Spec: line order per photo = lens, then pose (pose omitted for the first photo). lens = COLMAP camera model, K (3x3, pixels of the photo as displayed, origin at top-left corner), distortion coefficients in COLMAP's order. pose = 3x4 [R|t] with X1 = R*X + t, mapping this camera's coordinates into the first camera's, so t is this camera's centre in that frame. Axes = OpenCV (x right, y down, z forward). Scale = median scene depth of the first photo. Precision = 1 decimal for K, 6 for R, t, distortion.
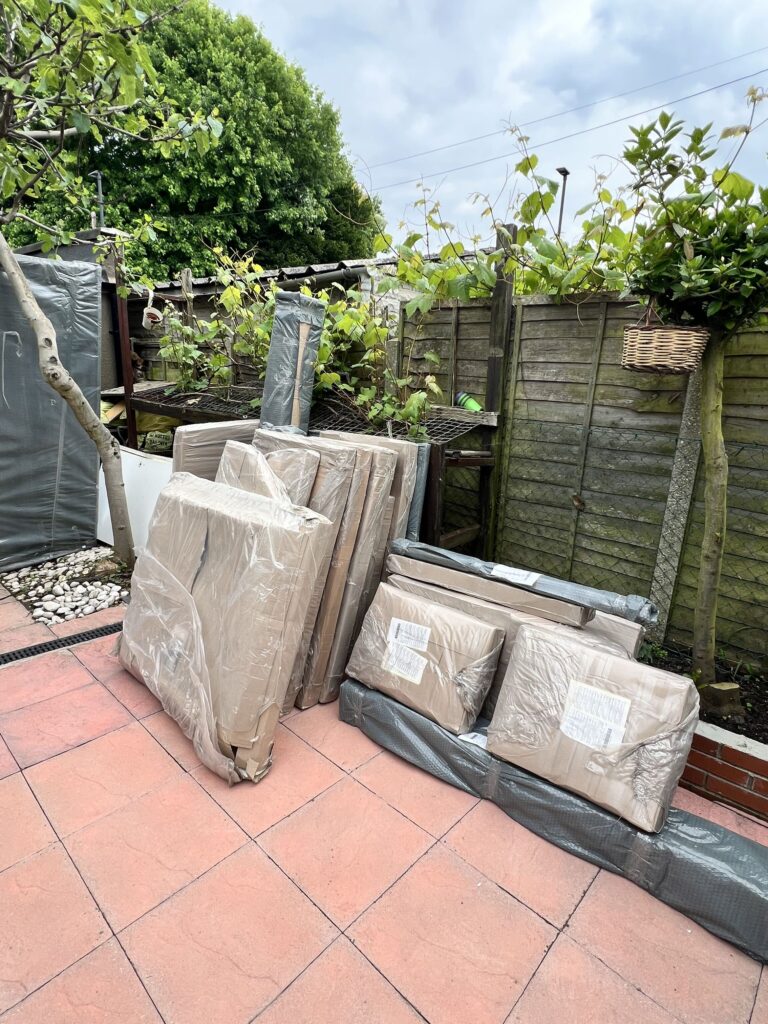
lens RADIAL K [[533.6, 0, 388.3], [0, 533.6, 508.3], [0, 0, 1]] dist [-0.000492, 0.001391]
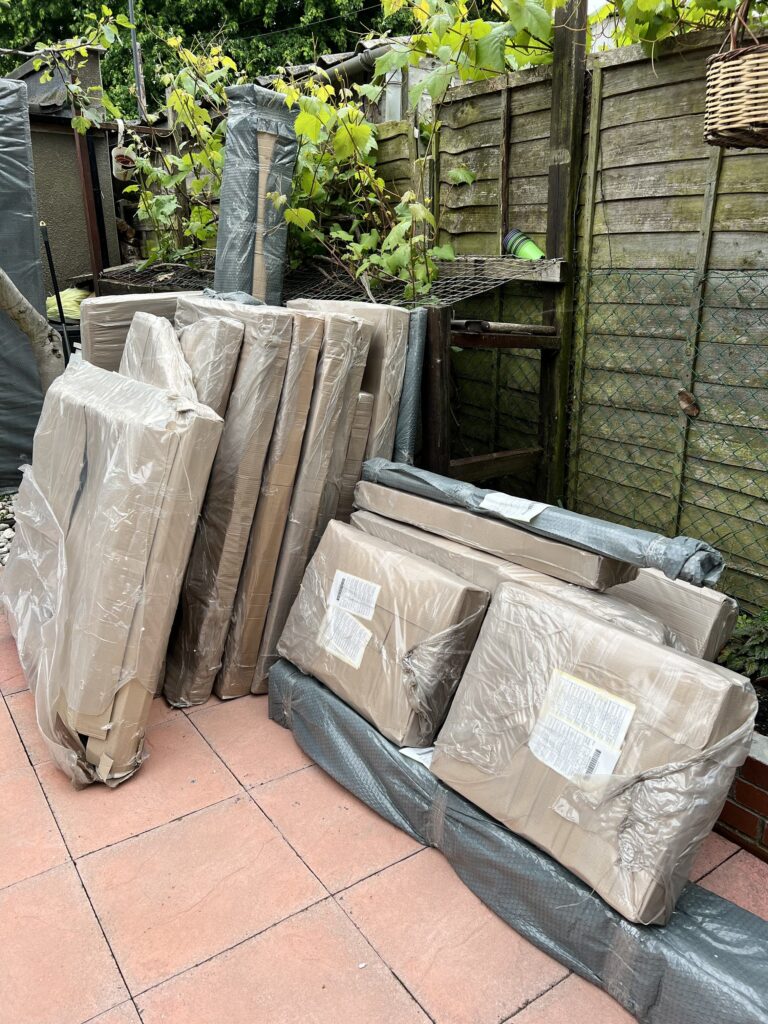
lens RADIAL K [[766.3, 0, 381.9], [0, 766.3, 515.0], [0, 0, 1]] dist [0.036646, -0.031245]
pose [[0.976691, 0.023800, -0.213328, 0.235188], [-0.008010, 0.997183, 0.074581, 0.058661], [0.214502, -0.071134, 0.974130, 0.084285]]
